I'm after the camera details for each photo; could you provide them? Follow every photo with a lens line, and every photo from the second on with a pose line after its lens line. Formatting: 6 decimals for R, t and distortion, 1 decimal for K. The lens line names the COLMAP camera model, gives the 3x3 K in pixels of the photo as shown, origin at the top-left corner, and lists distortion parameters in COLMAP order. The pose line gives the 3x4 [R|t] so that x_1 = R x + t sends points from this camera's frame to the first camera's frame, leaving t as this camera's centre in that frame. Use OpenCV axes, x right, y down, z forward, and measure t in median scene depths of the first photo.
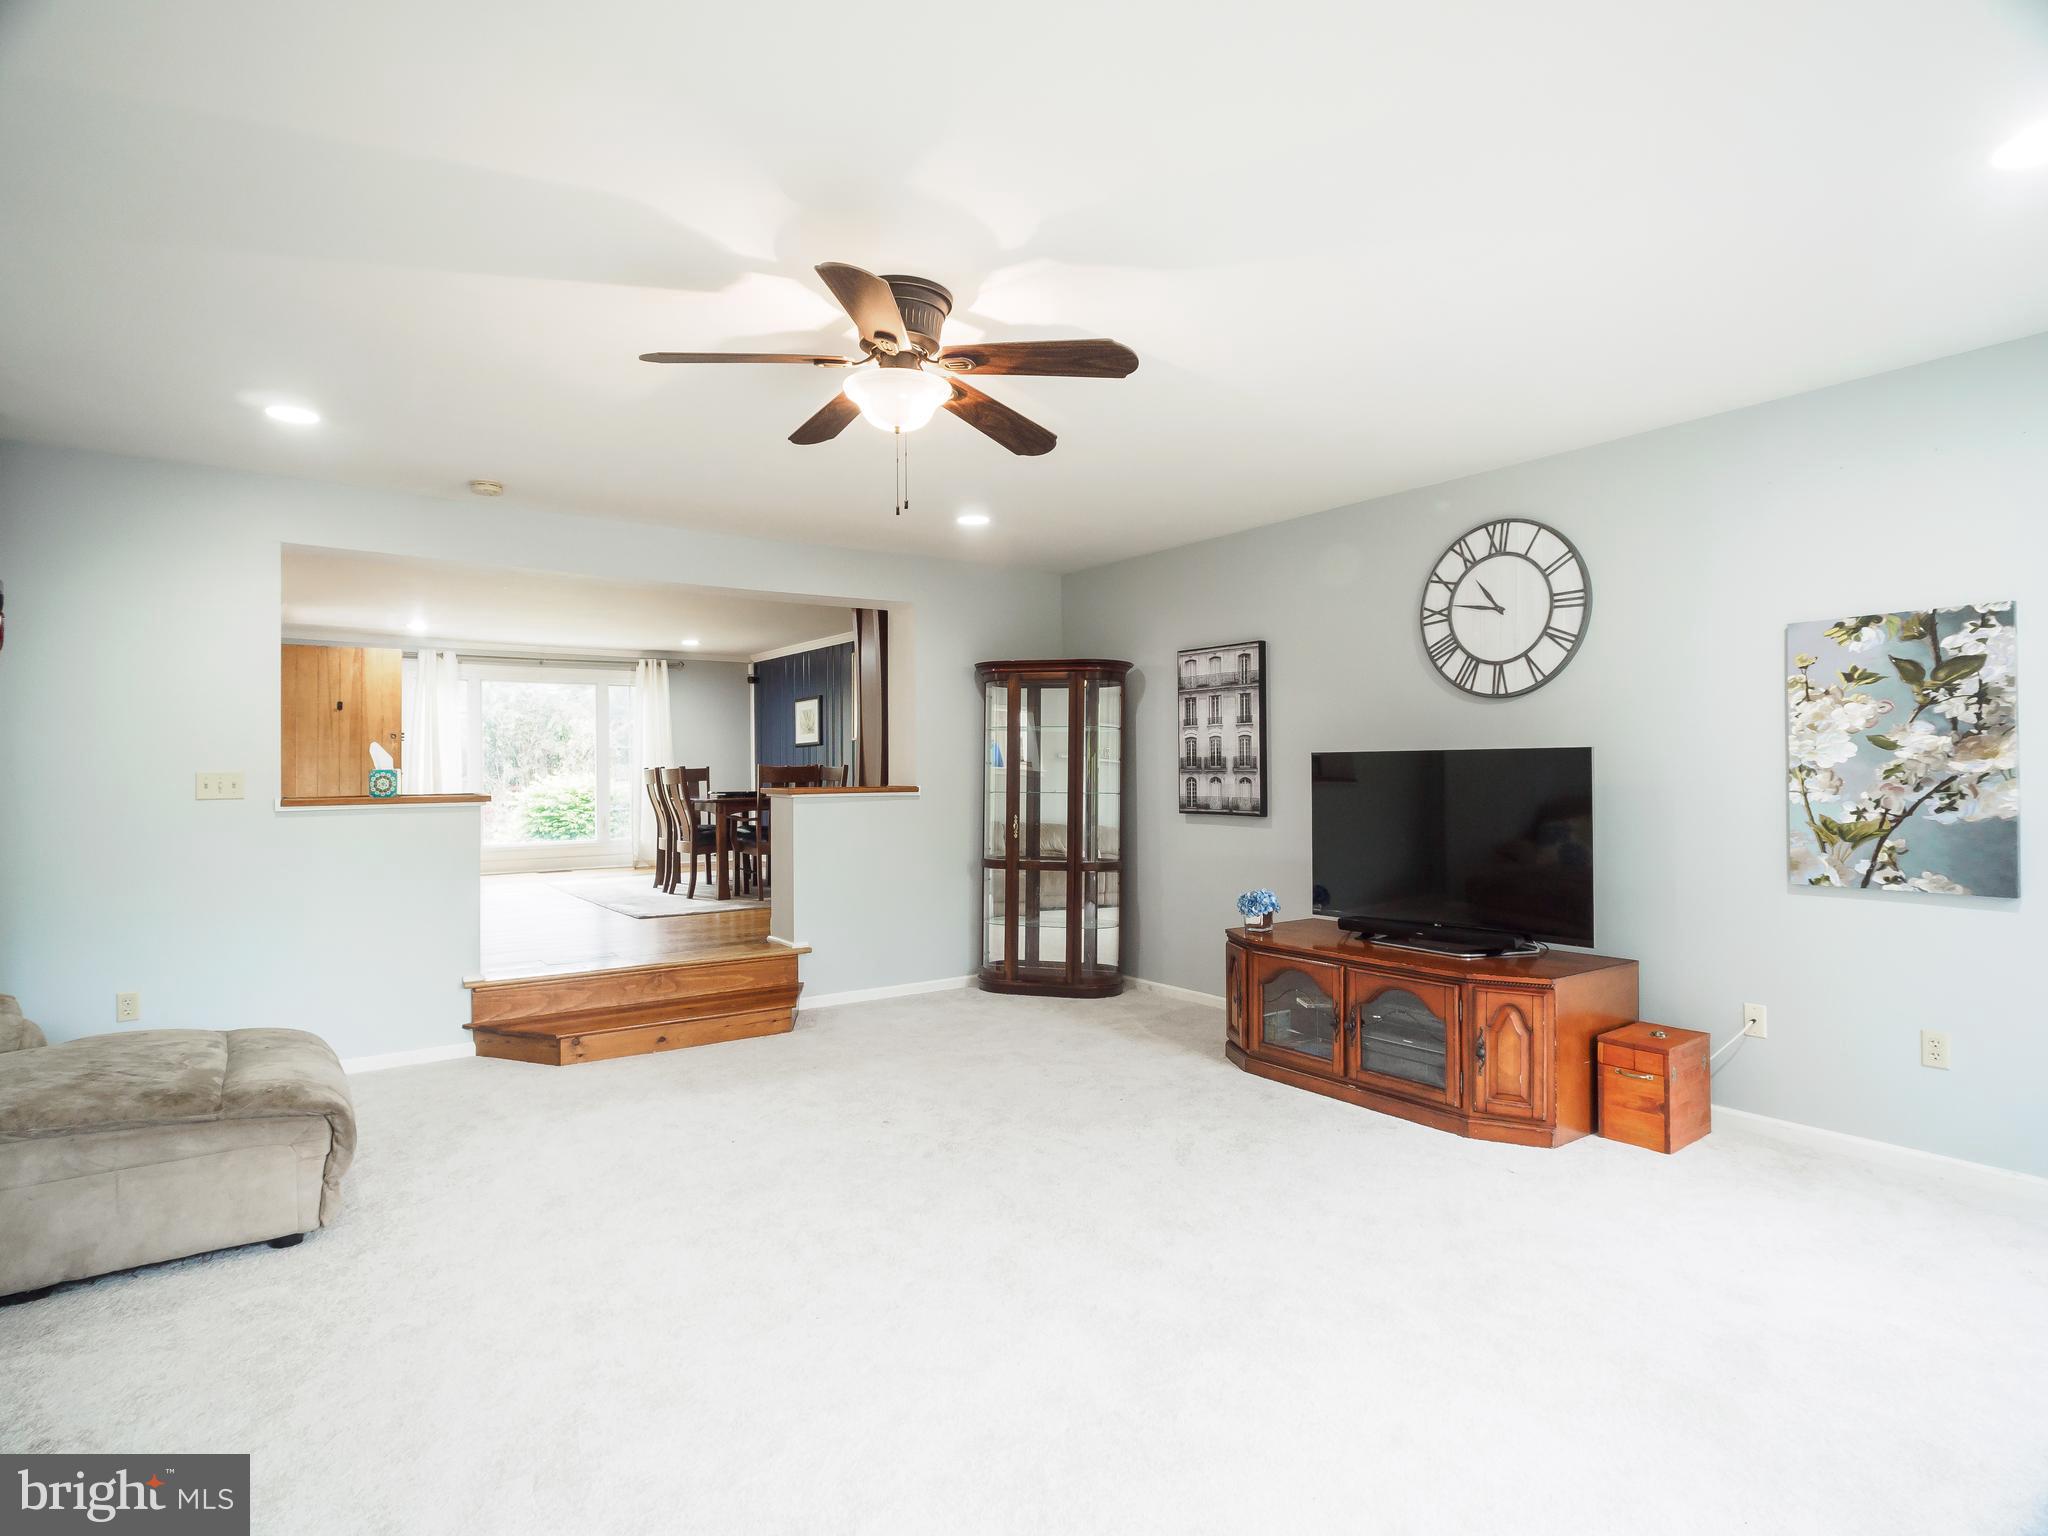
lens RADIAL K [[1098.2, 0, 1039.0], [0, 1098.2, 764.5], [0, 0, 1]] dist [-0.017300, 0.005709]
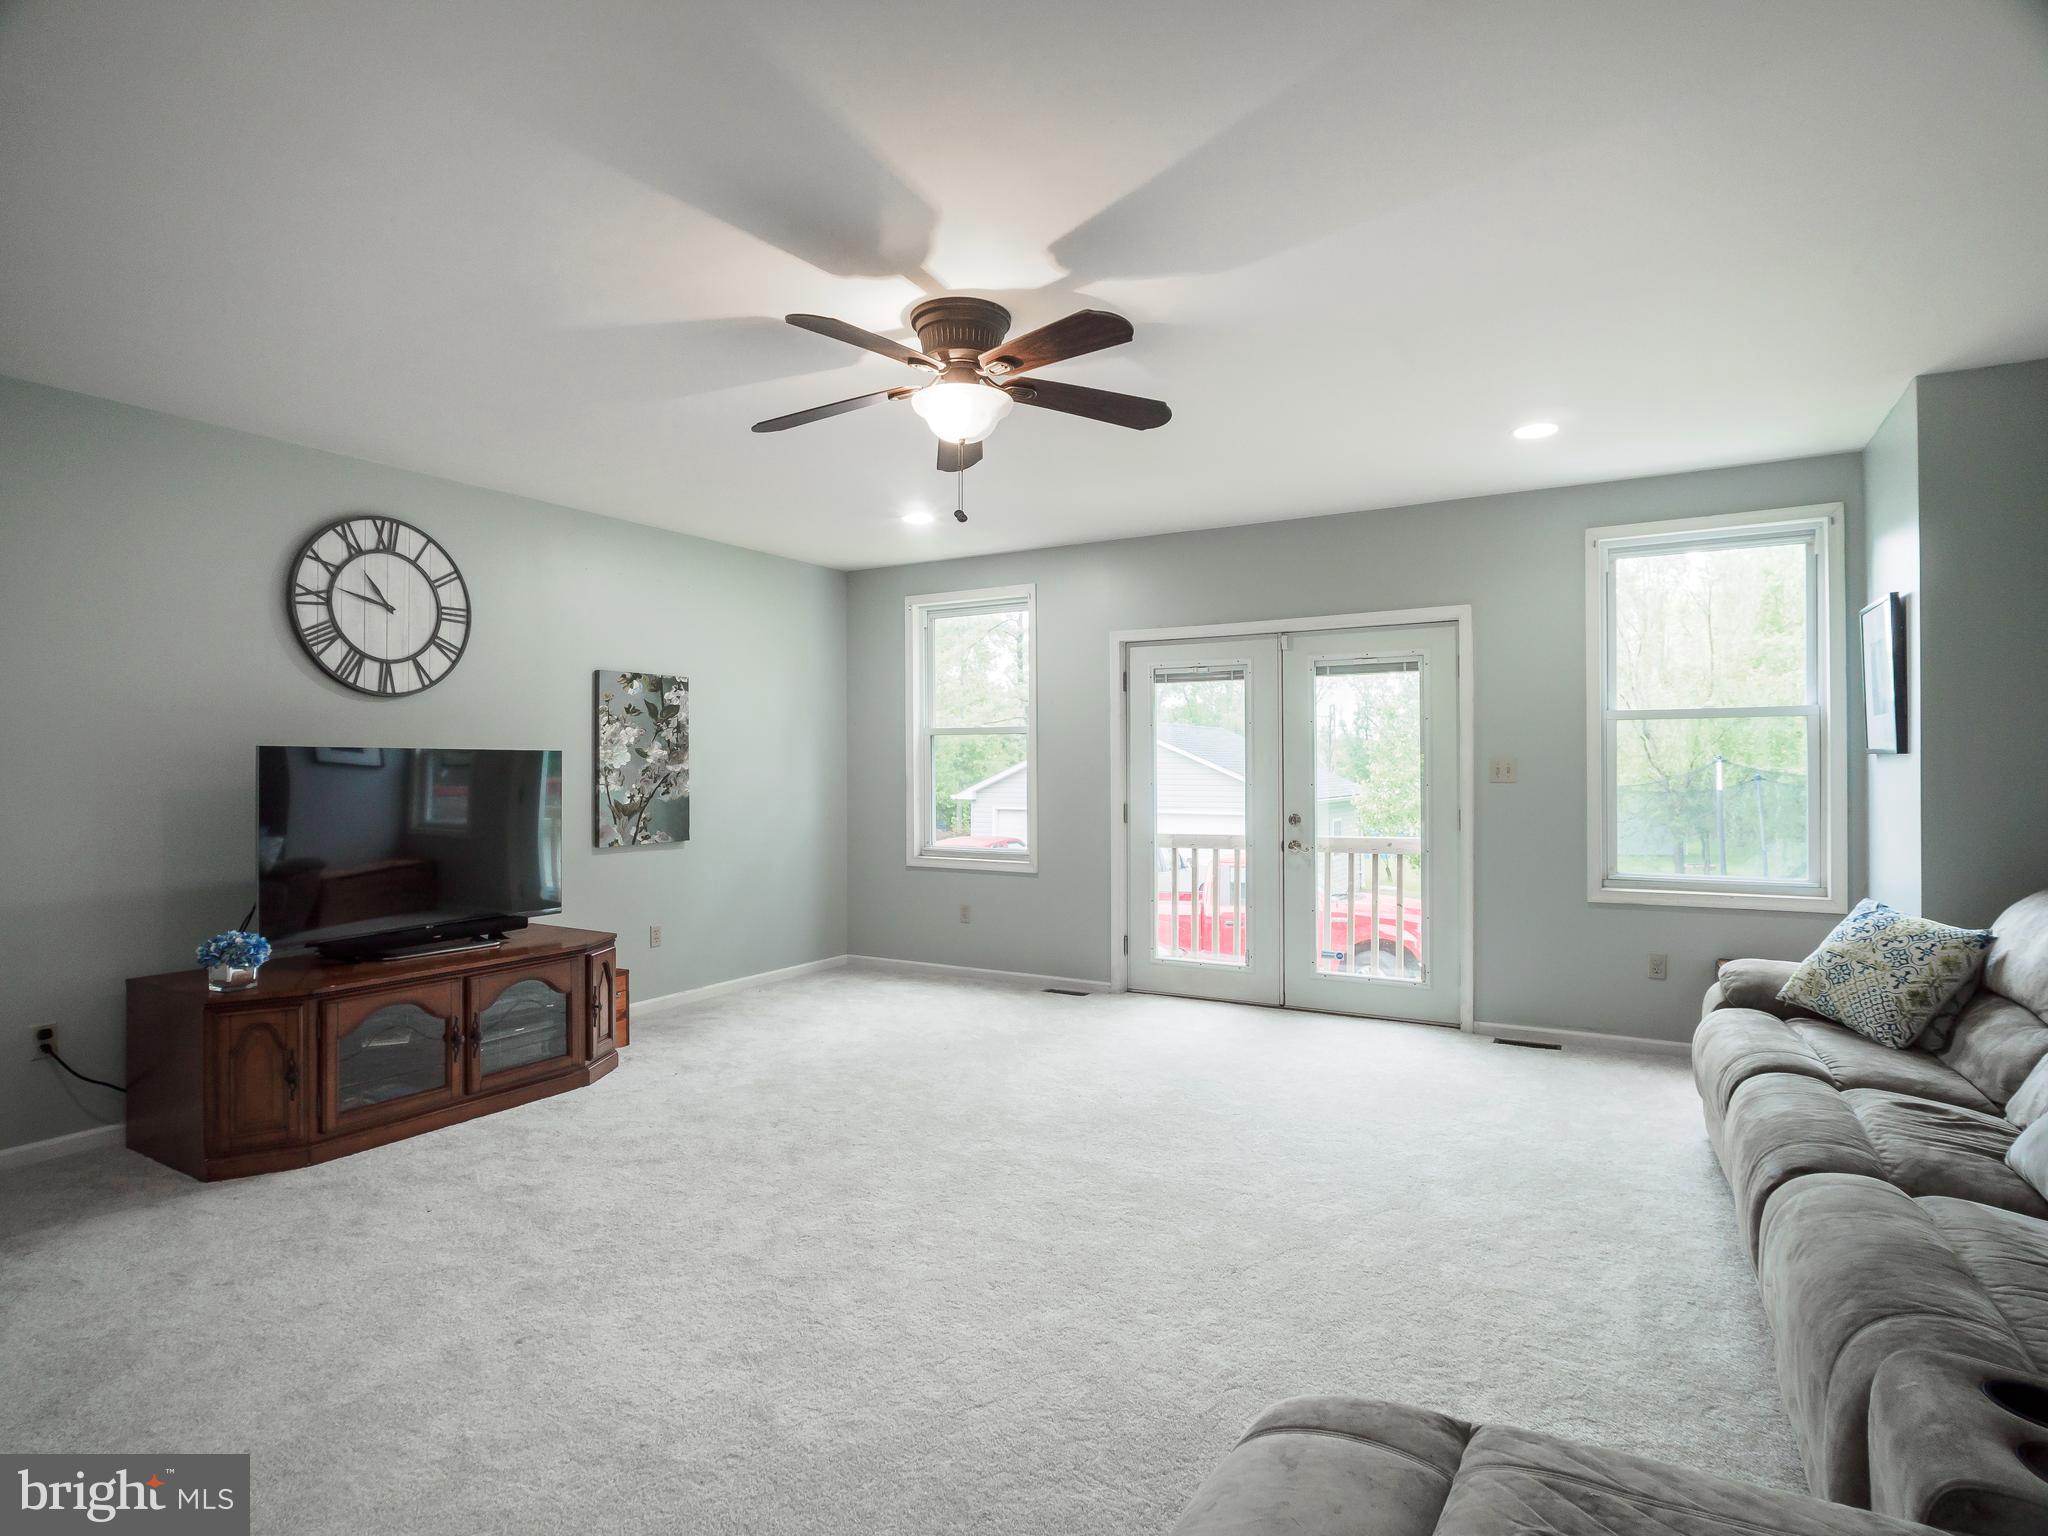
lens RADIAL K [[1098.2, 0, 1034.2], [0, 1098.2, 765.5], [0, 0, 1]] dist [-0.017300, 0.005709]
pose [[-0.419755, 0.009228, 0.907590, -0.761579], [-0.000363, 0.999947, -0.010335, 0.012045], [-0.907637, -0.004667, -0.419729, 0.930815]]
